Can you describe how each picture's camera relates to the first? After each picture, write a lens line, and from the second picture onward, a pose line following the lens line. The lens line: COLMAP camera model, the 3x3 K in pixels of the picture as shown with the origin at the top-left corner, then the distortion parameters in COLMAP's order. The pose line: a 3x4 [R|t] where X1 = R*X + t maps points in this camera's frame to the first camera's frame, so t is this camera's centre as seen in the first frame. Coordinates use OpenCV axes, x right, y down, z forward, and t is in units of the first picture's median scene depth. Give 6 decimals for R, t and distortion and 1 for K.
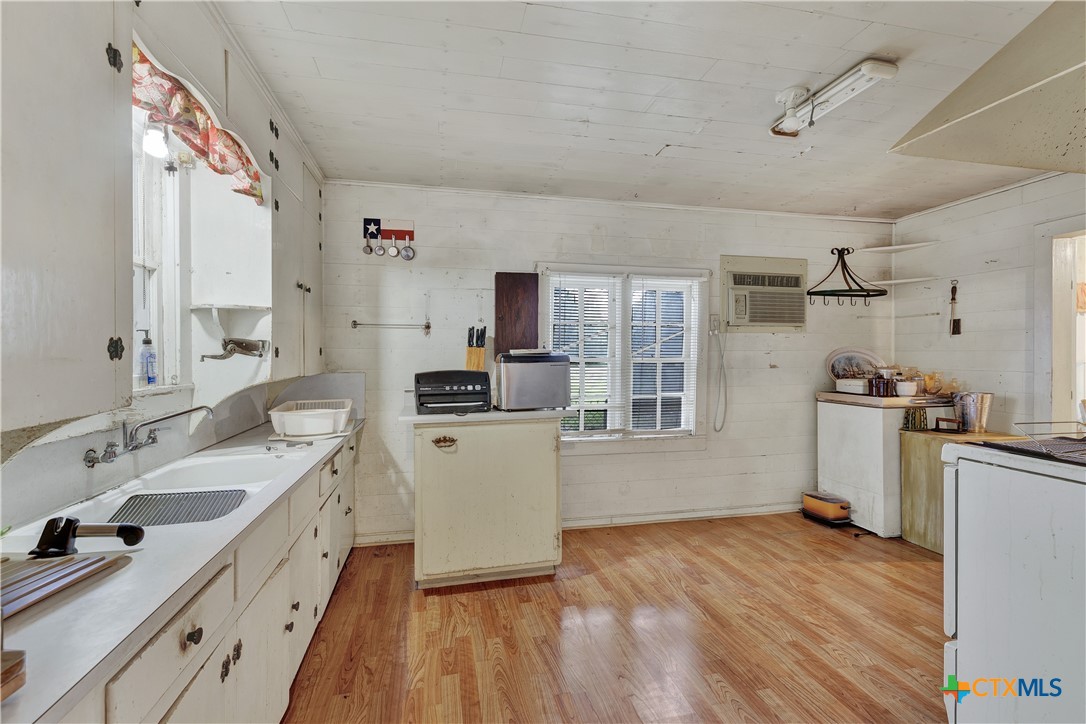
lens RADIAL K [[470.0, 0, 533.6], [0, 470.0, 350.7], [0, 0, 1]] dist [0.000319, -0.000027]
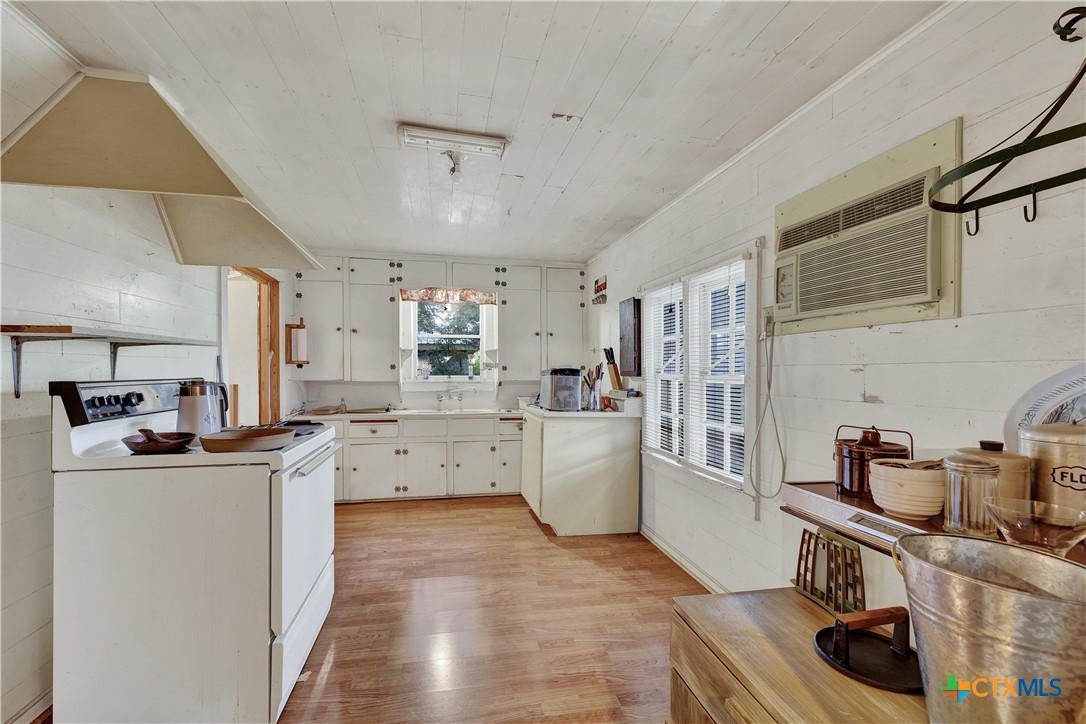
lens RADIAL K [[467.9, 0, 537.6], [0, 467.9, 371.6], [0, 0, 1]] dist [-0.000030, -0.000033]
pose [[-0.008063, 0.002349, -0.999965, 1.202162], [-0.009870, 0.999948, 0.002429, 0.011451], [0.999919, 0.009889, -0.008040, 0.846051]]
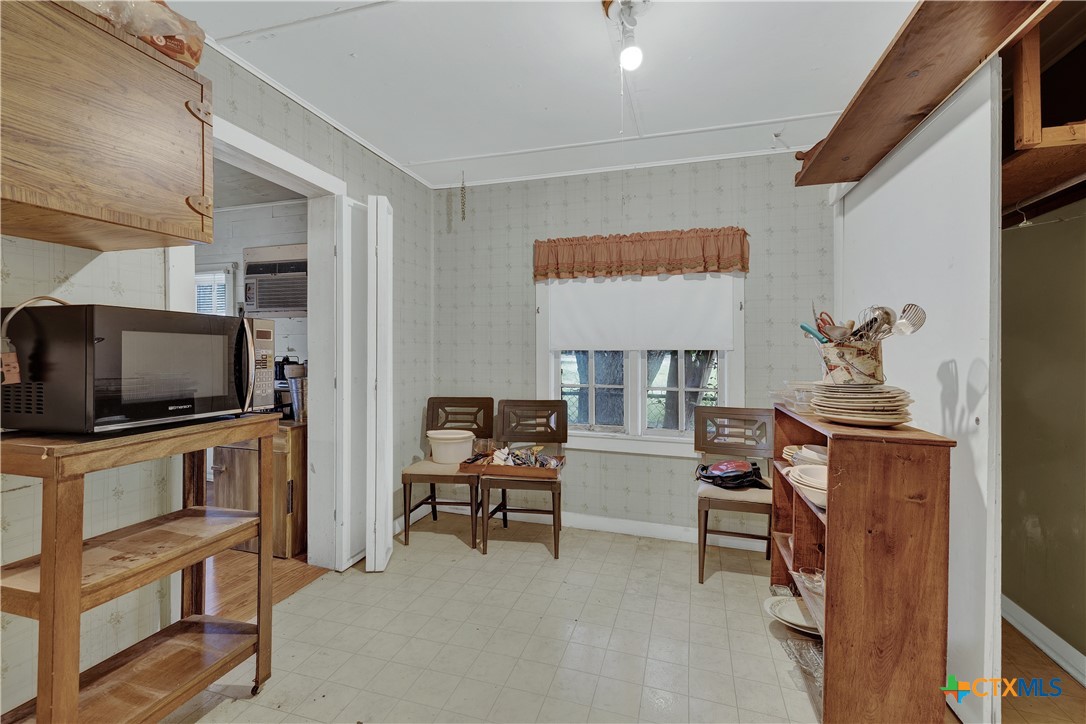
lens RADIAL K [[470.0, 0, 533.6], [0, 470.0, 350.7], [0, 0, 1]] dist [0.000319, -0.000027]
pose [[0.866443, 0.005357, -0.499247, 1.864998], [-0.005901, 0.999982, 0.000489, 0.040829], [0.499241, 0.002523, 0.866459, 0.455180]]
